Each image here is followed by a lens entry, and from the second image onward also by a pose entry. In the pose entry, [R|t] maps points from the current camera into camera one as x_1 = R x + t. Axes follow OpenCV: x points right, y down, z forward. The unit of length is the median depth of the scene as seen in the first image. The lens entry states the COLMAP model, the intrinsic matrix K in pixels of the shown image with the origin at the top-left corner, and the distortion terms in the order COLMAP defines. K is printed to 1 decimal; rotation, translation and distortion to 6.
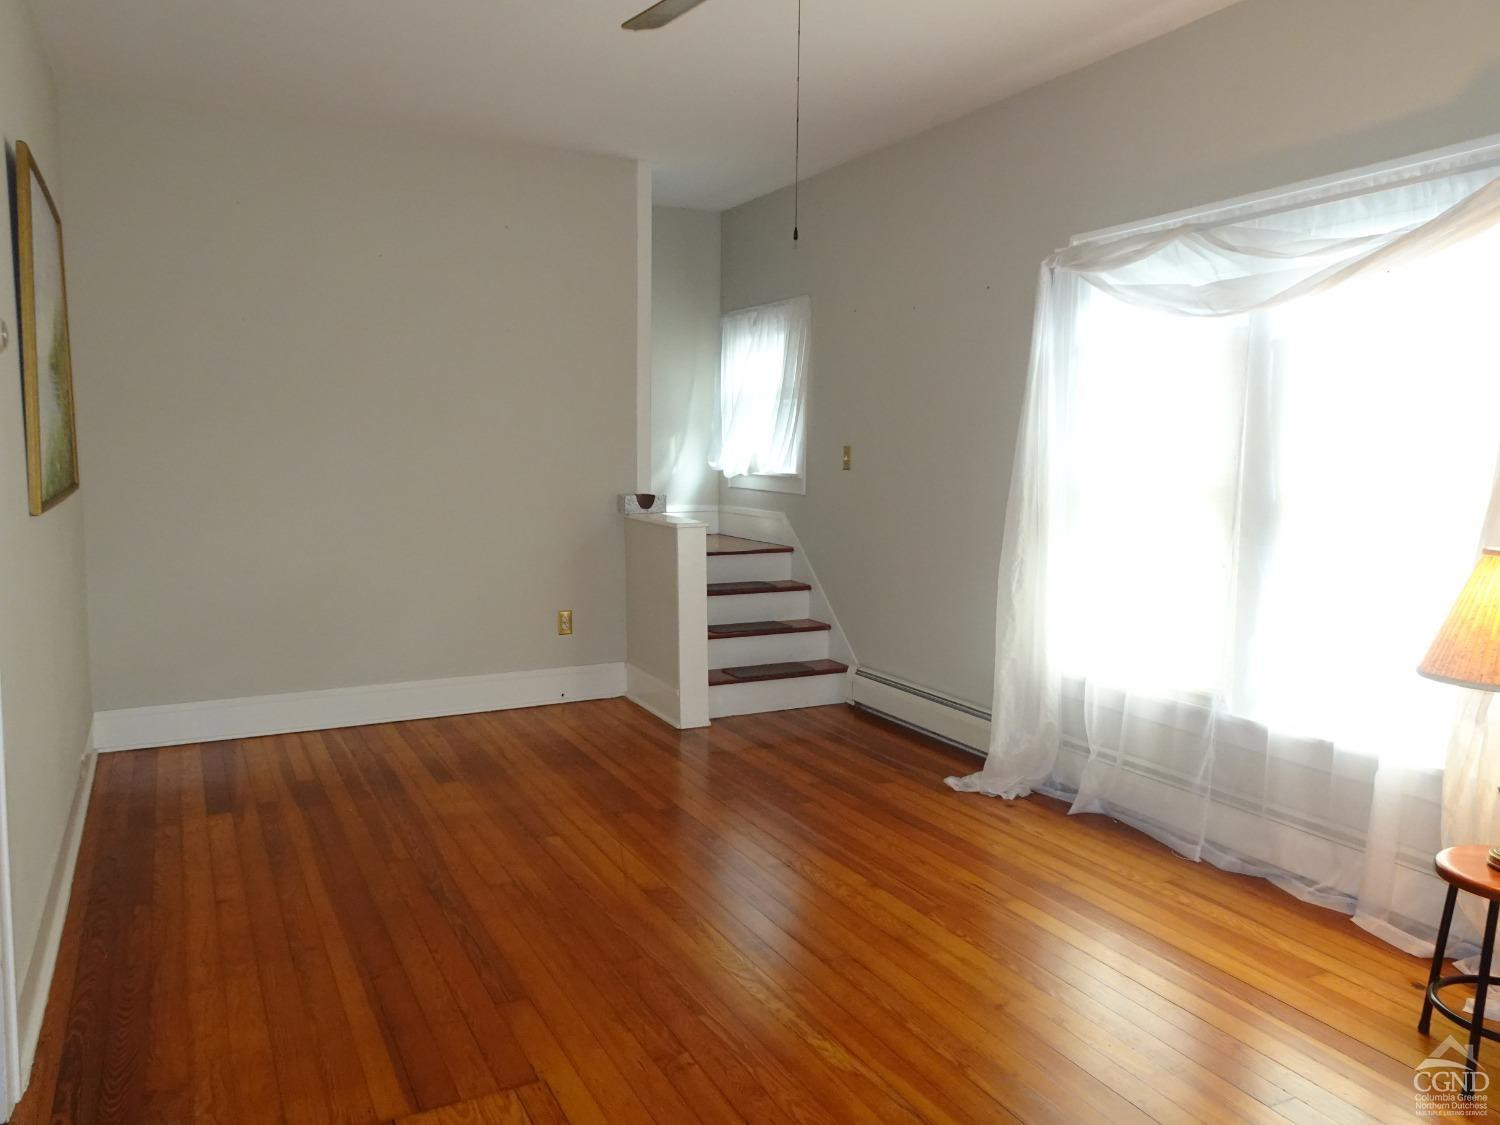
lens RADIAL K [[1145.7, 0, 745.9], [0, 1145.7, 556.1], [0, 0, 1]] dist [0.056874, 0.000568]
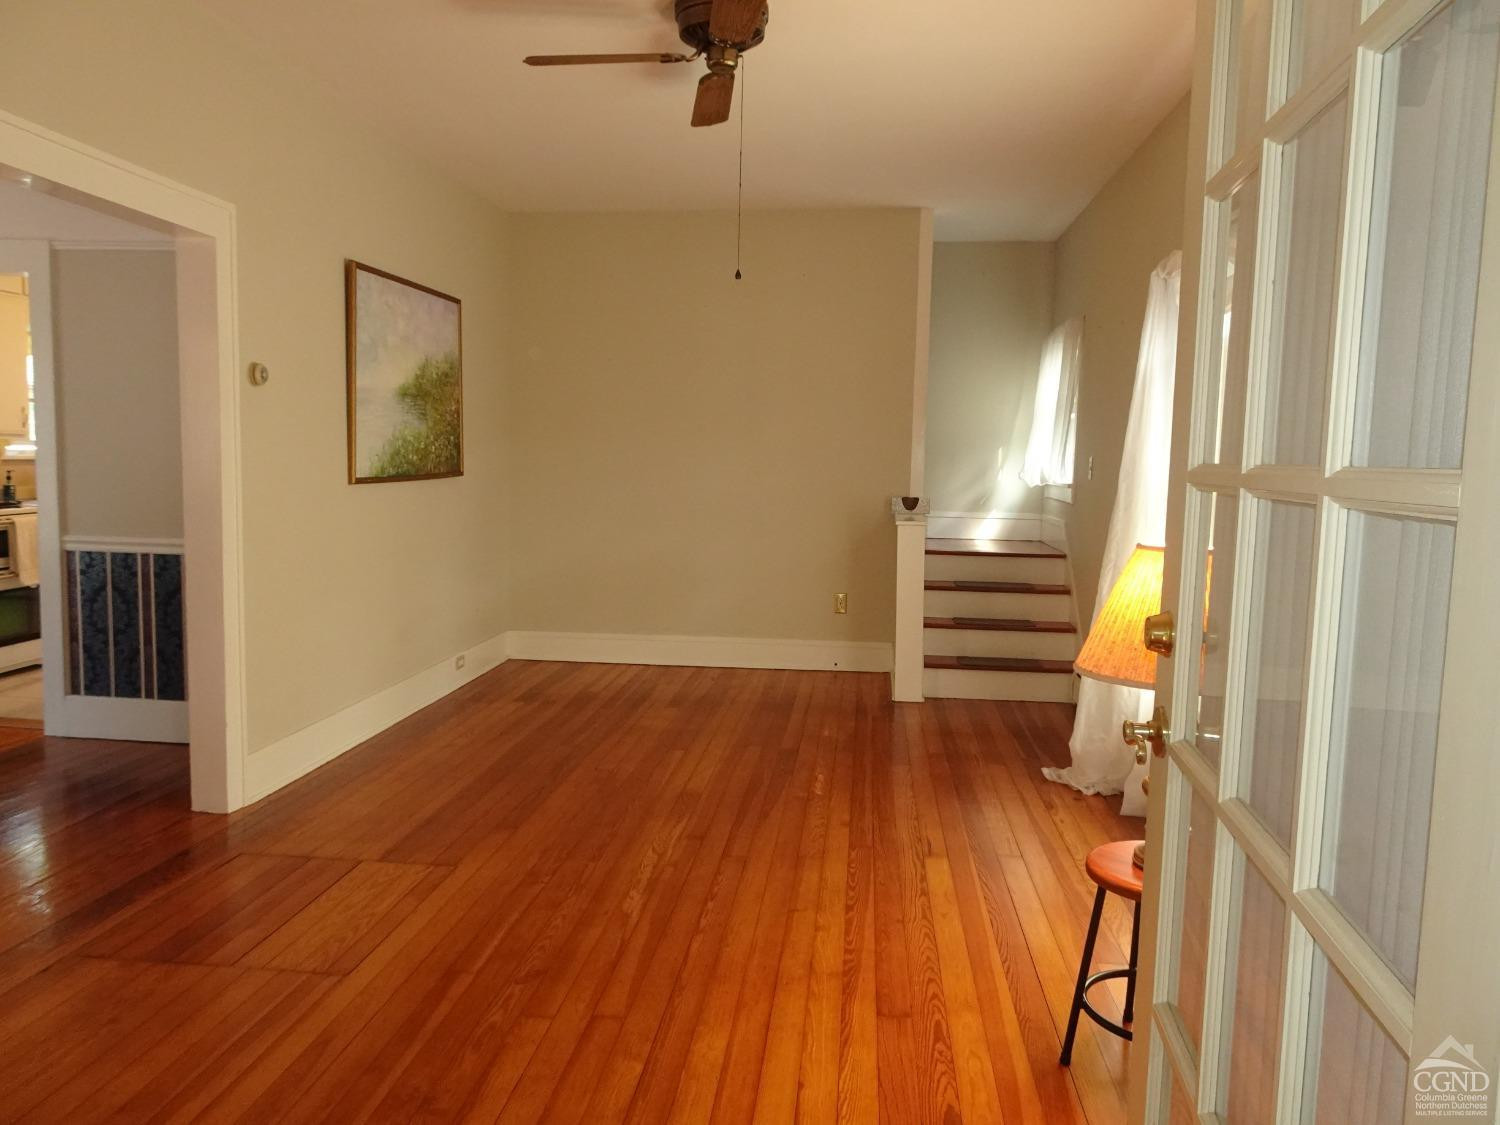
lens RADIAL K [[1077.1, 0, 755.6], [0, 1077.1, 562.6], [0, 0, 1]] dist [0.001743, 0.008910]
pose [[0.842416, 0.063142, -0.535115, 0.495705], [-0.068158, 0.997620, 0.010417, 0.013954], [0.534500, 0.027697, 0.844715, 0.018336]]
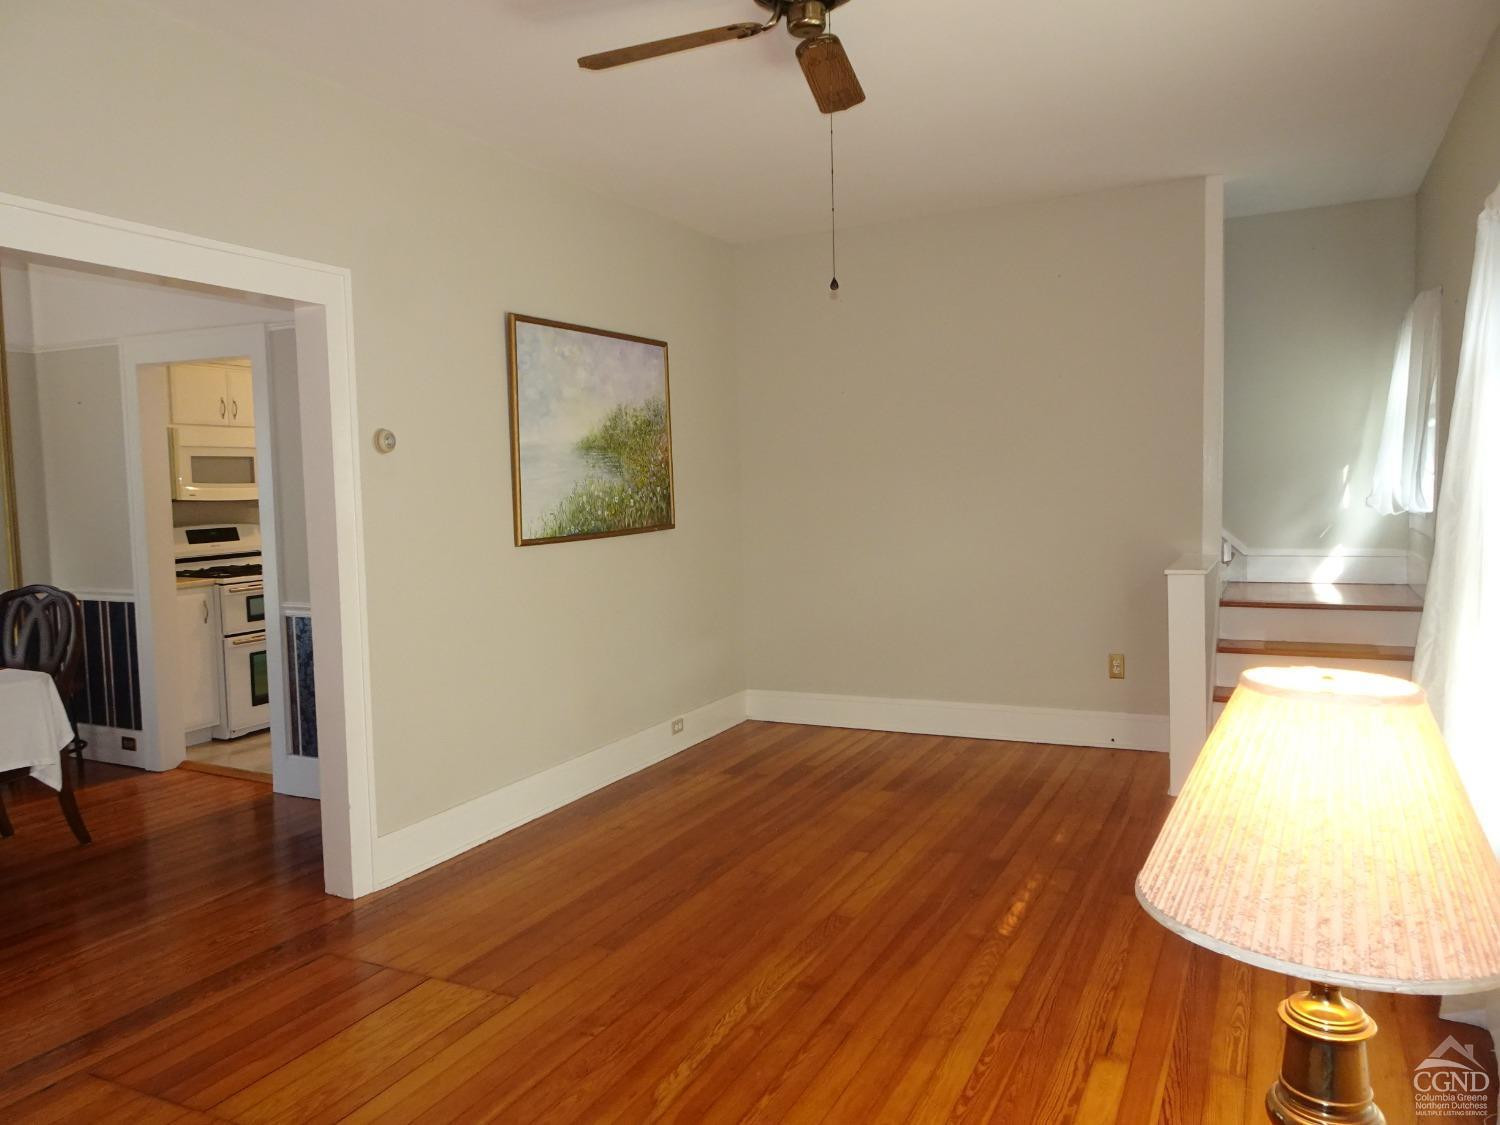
lens RADIAL K [[1077.1, 0, 755.6], [0, 1077.1, 562.6], [0, 0, 1]] dist [0.001743, 0.008910]
pose [[0.602842, 0.036029, -0.797047, 0.528681], [-0.050509, 0.998699, 0.006942, -0.029152], [0.796261, 0.036073, 0.603877, 0.273570]]
